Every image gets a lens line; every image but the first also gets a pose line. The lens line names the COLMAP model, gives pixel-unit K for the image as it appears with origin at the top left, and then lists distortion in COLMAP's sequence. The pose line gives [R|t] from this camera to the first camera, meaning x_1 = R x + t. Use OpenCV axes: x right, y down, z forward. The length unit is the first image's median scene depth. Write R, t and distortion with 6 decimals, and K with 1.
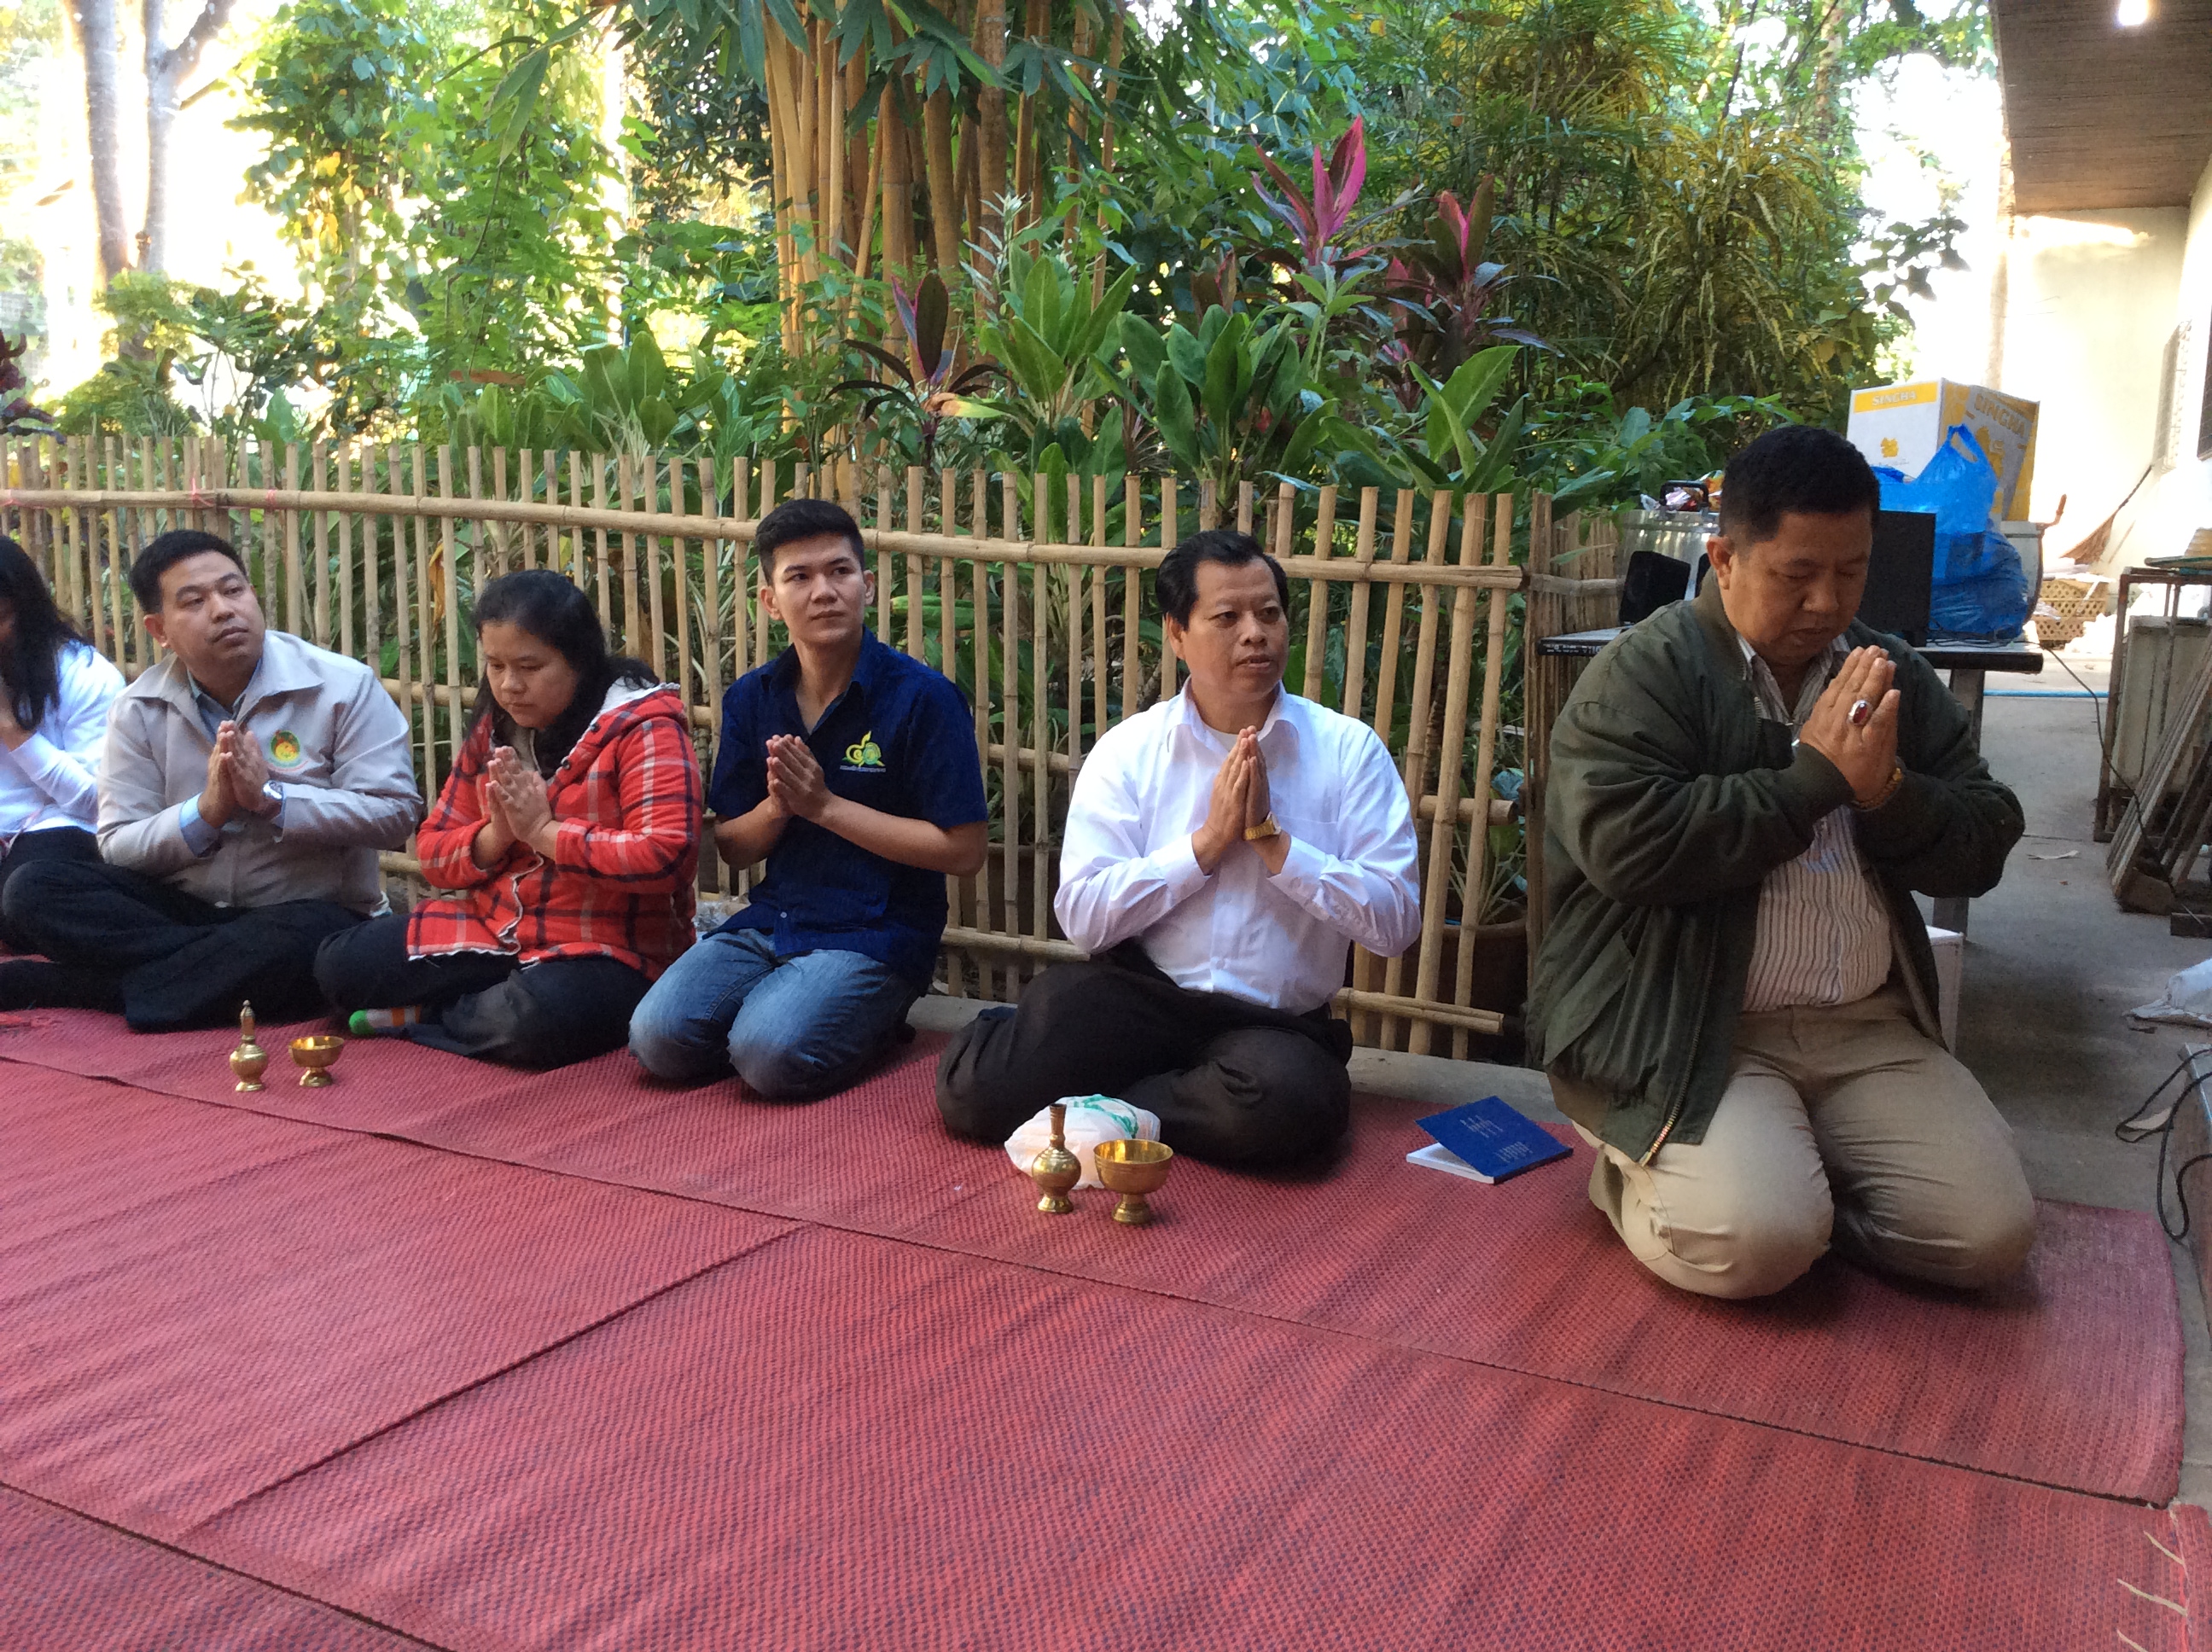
lens RADIAL K [[2063.6, 0, 1100.8], [0, 2063.6, 835.0], [0, 0, 1]] dist [0.130582, -0.269232]
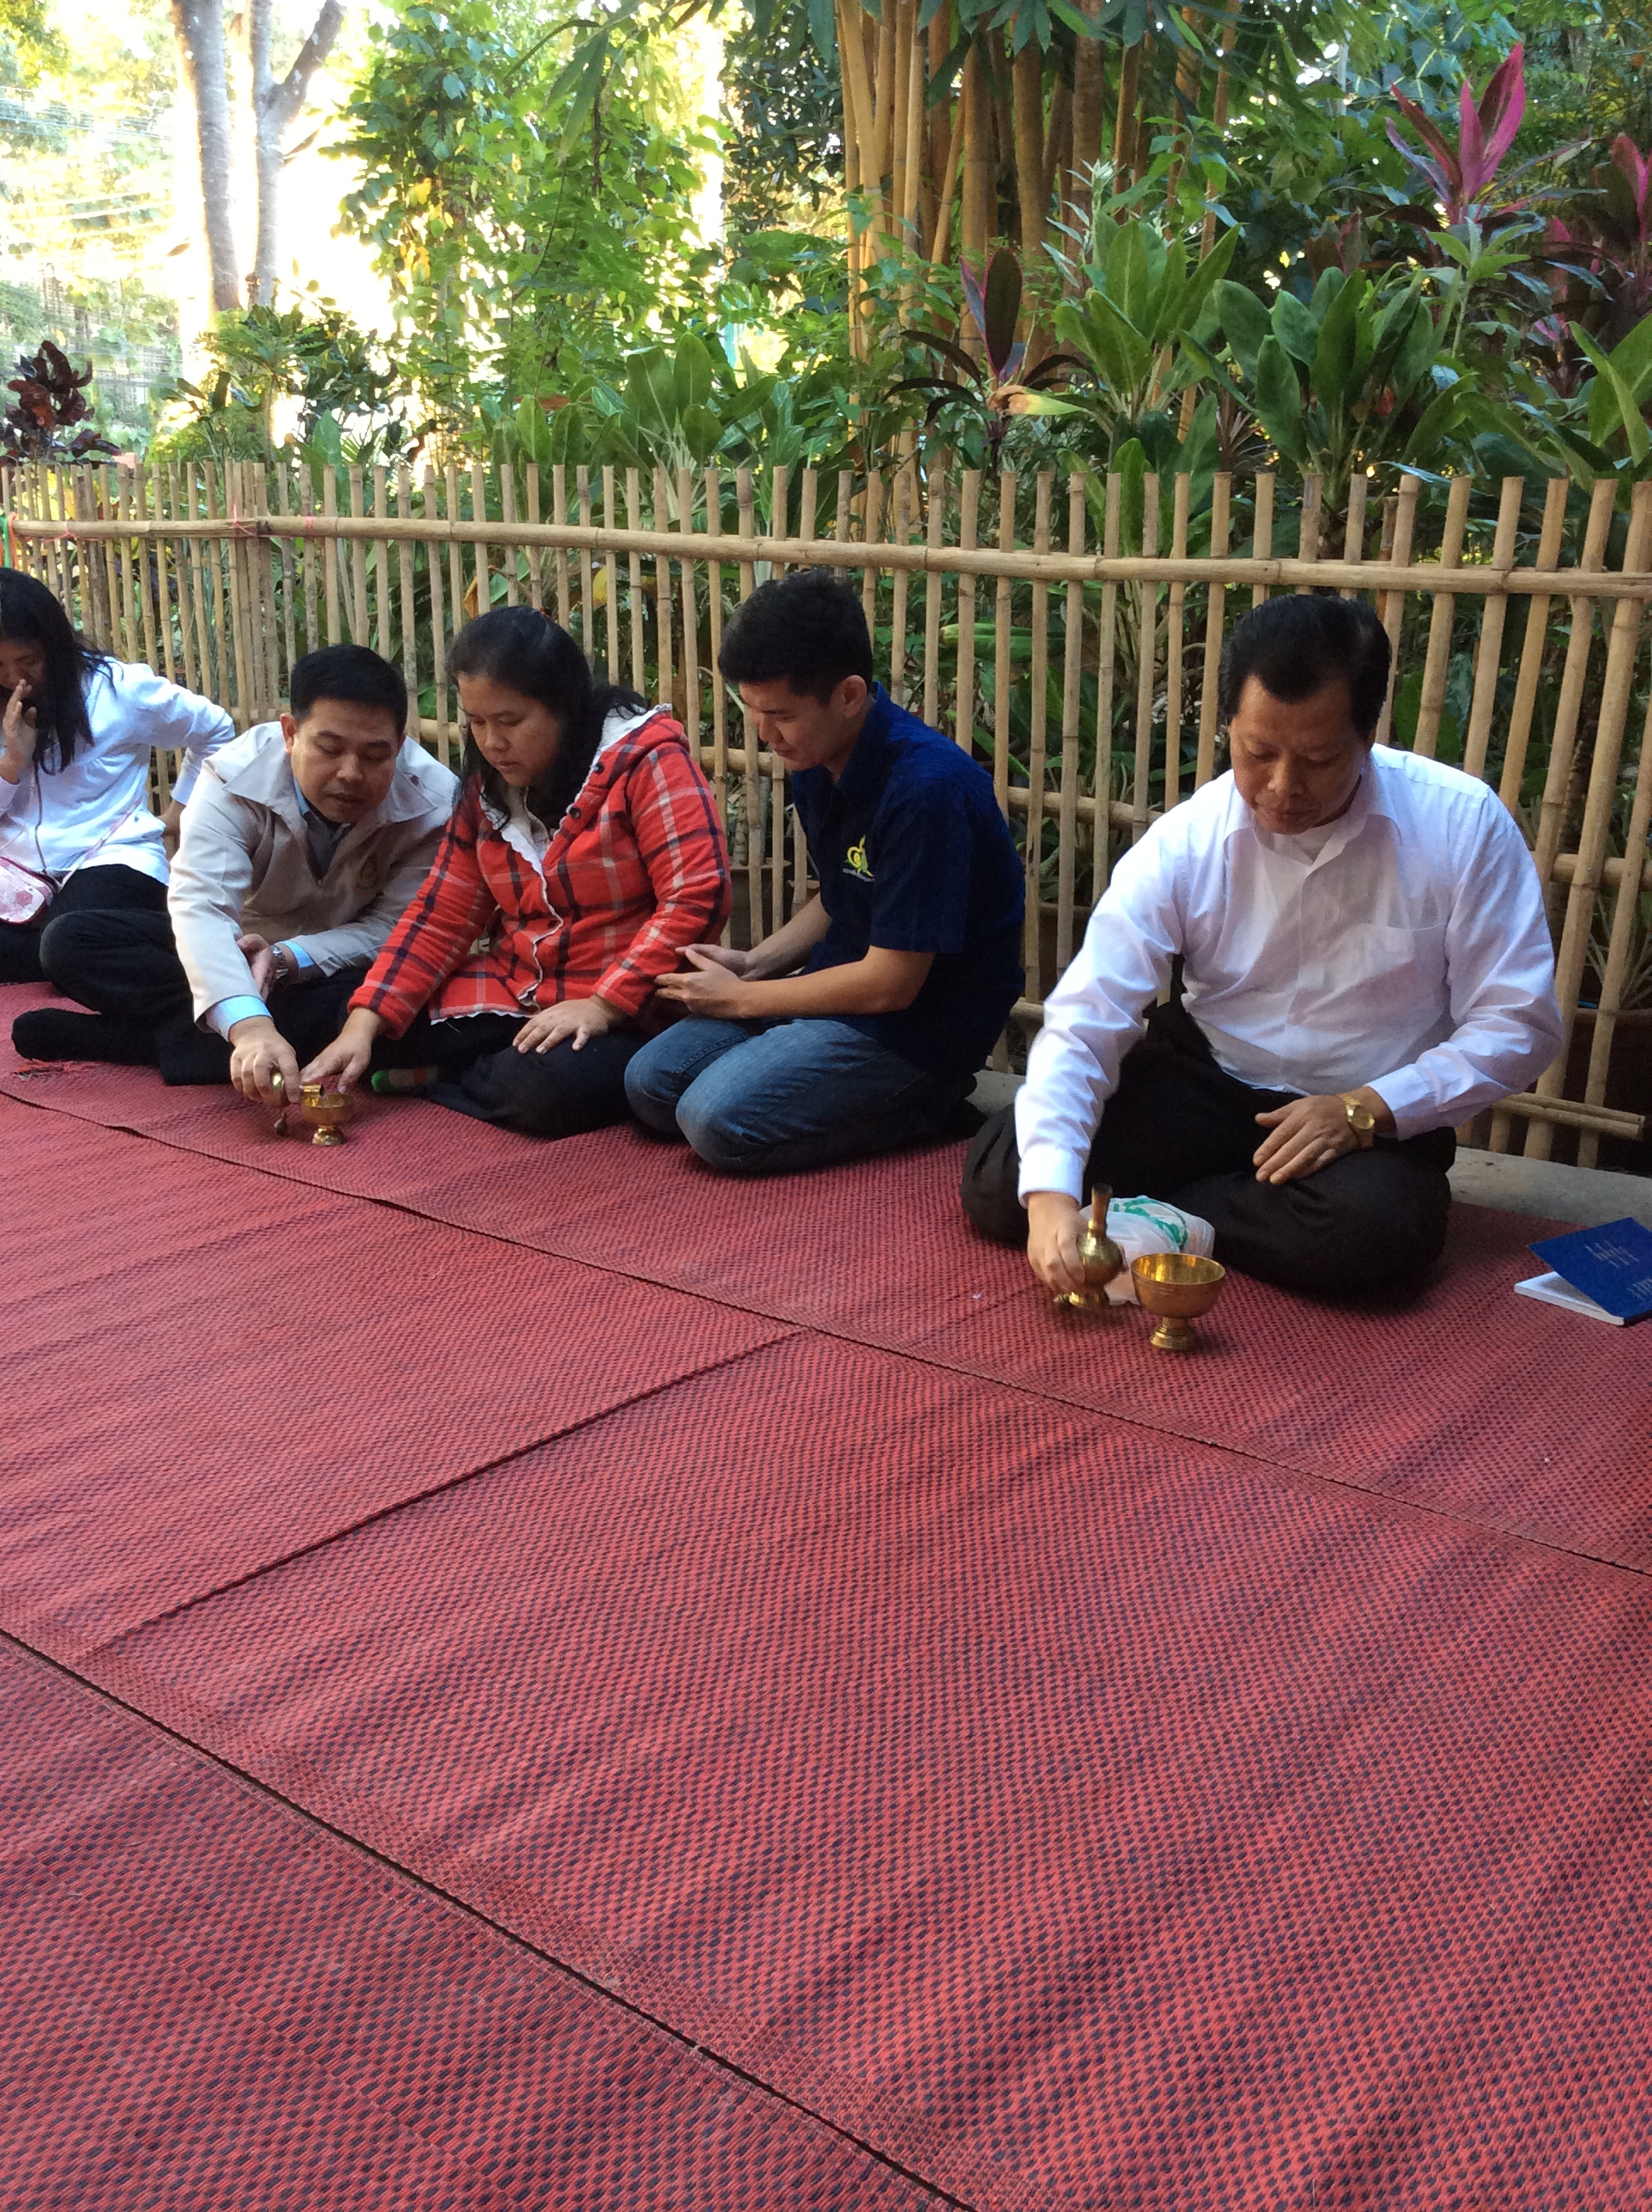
lens RADIAL K [[2063.6, 0, 790.5], [0, 2063.6, 1110.8], [0, 0, 1]] dist [0.130582, -0.269232]
pose [[0.981349, 0.036424, -0.188750, 0.012388], [-0.015993, 0.993951, 0.108657, -0.002467], [0.191566, -0.103611, 0.975995, 0.092793]]
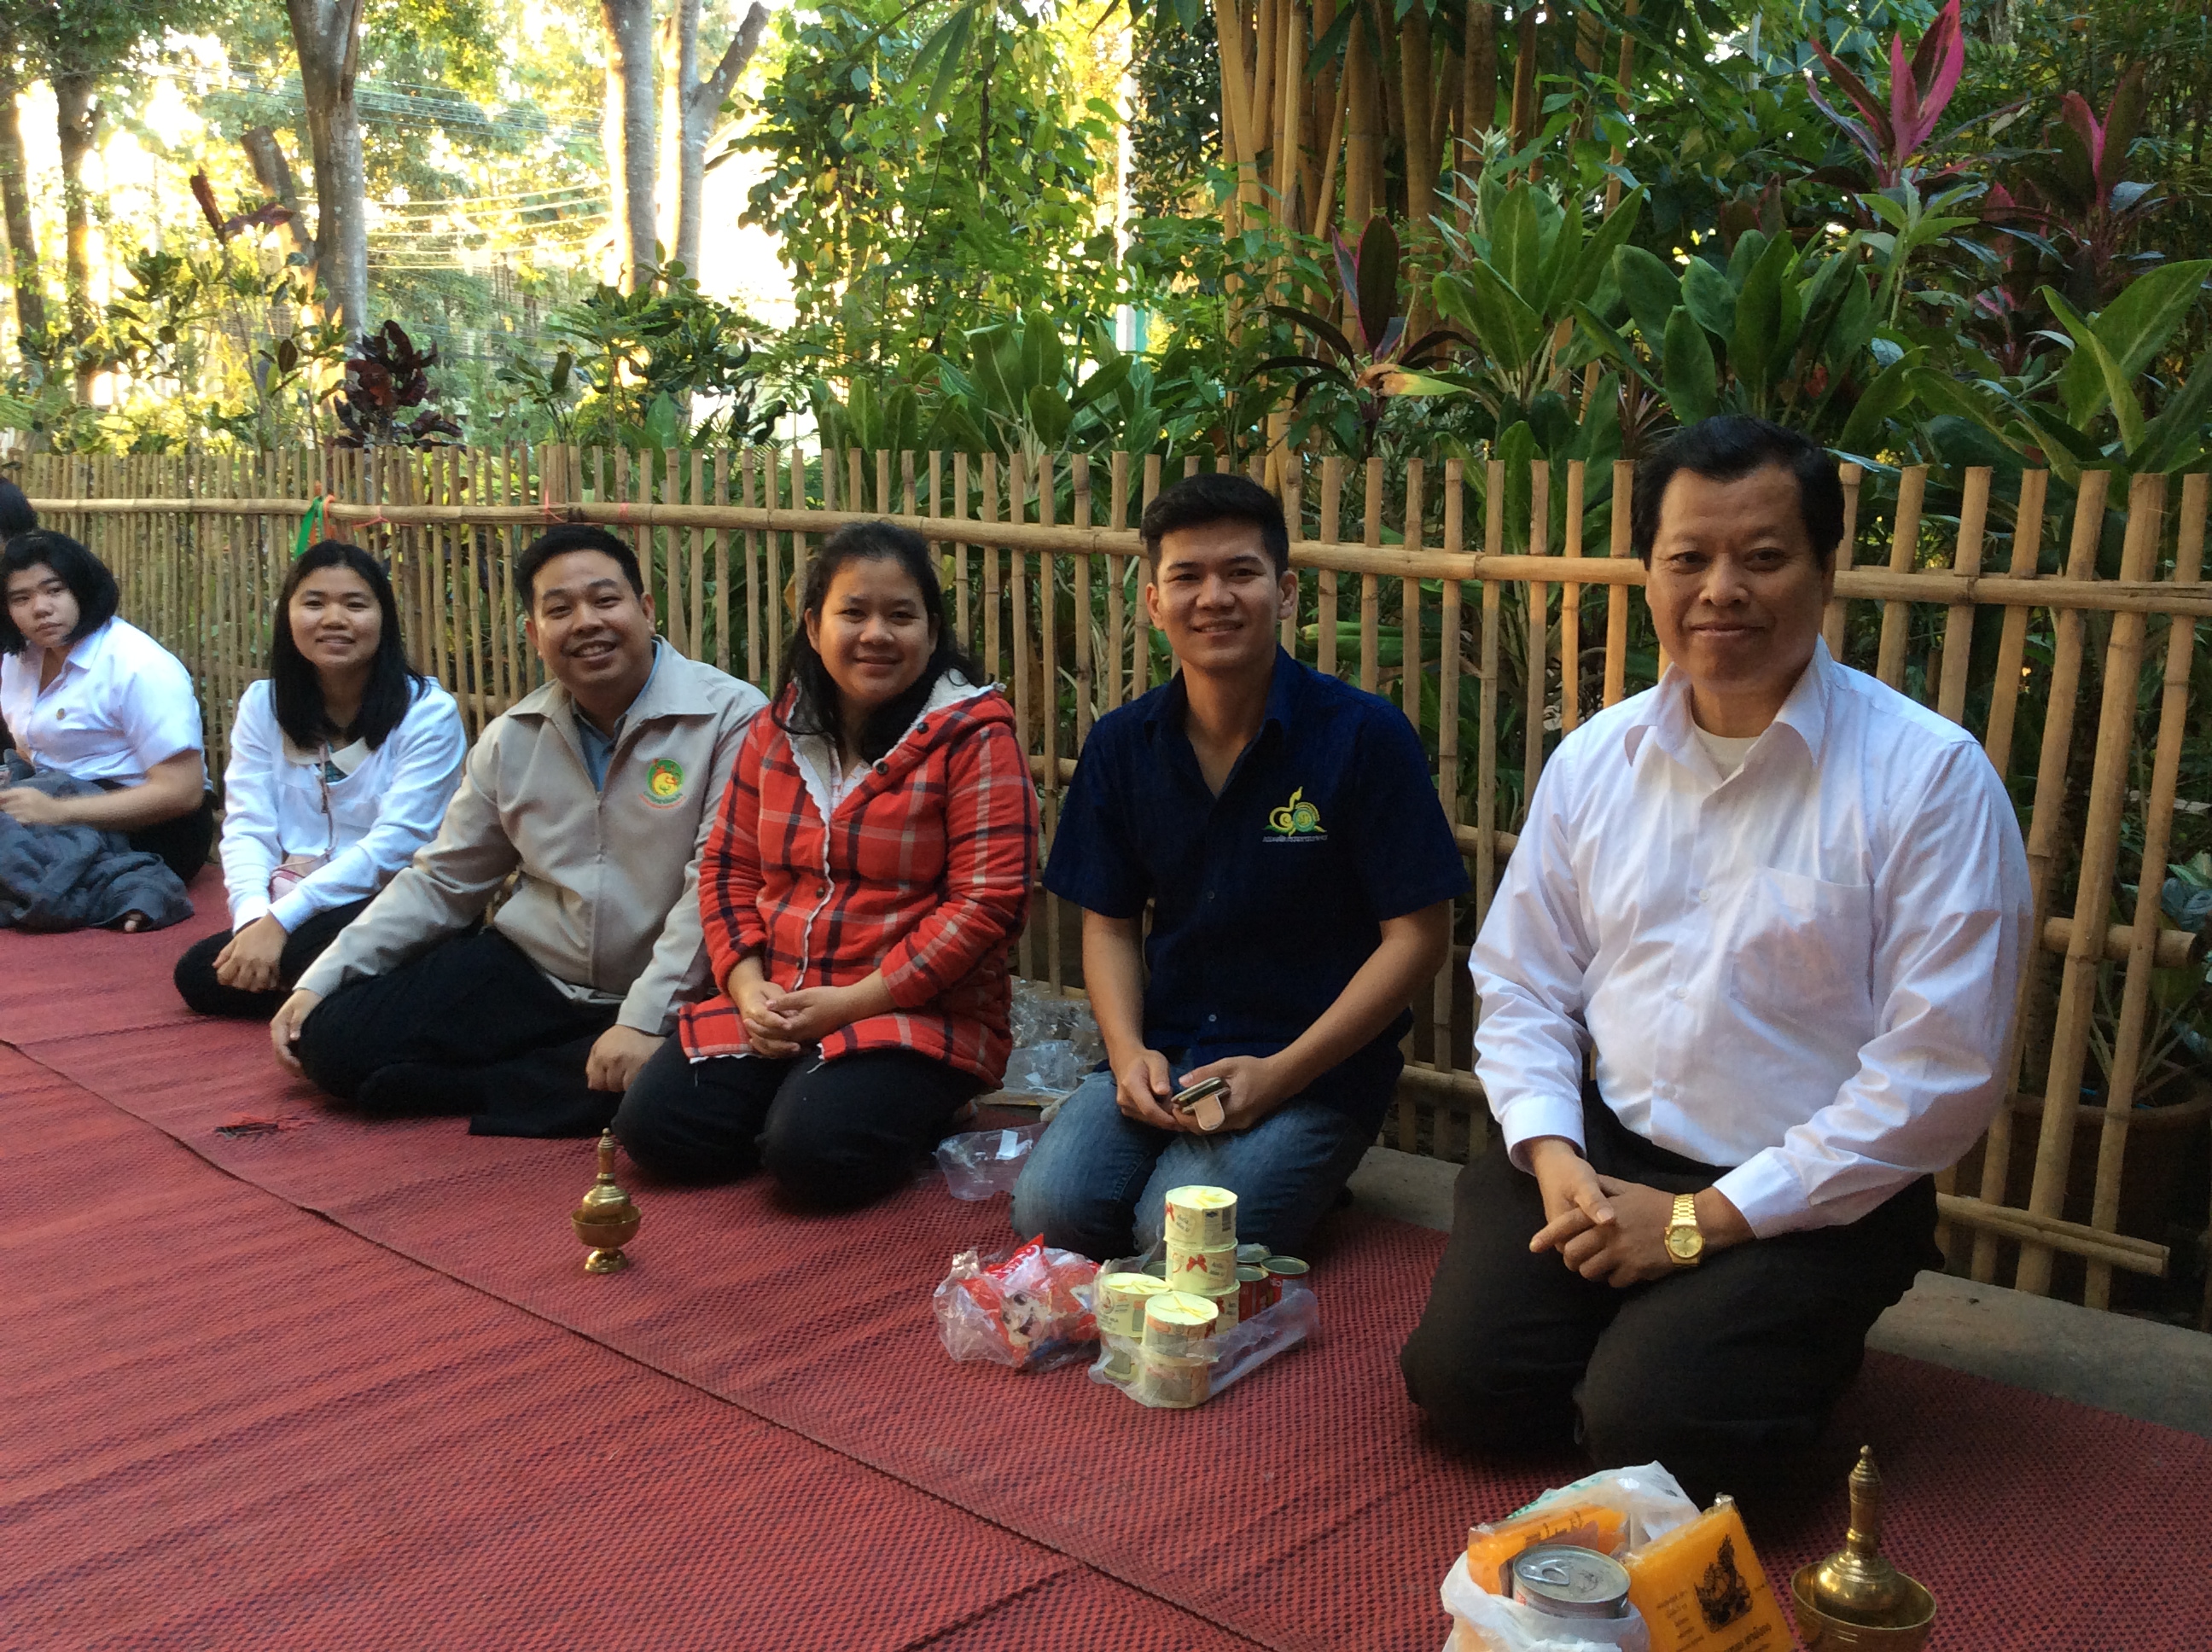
lens RADIAL K [[2053.2, 0, 1088.3], [0, 2053.2, 847.3], [0, 0, 1]] dist [0.172157, -0.389194]
pose [[0.968832, 0.027446, -0.246194, 0.016275], [-0.027537, 0.999616, 0.003075, -0.032314], [0.246184, 0.003800, 0.969216, 0.231478]]
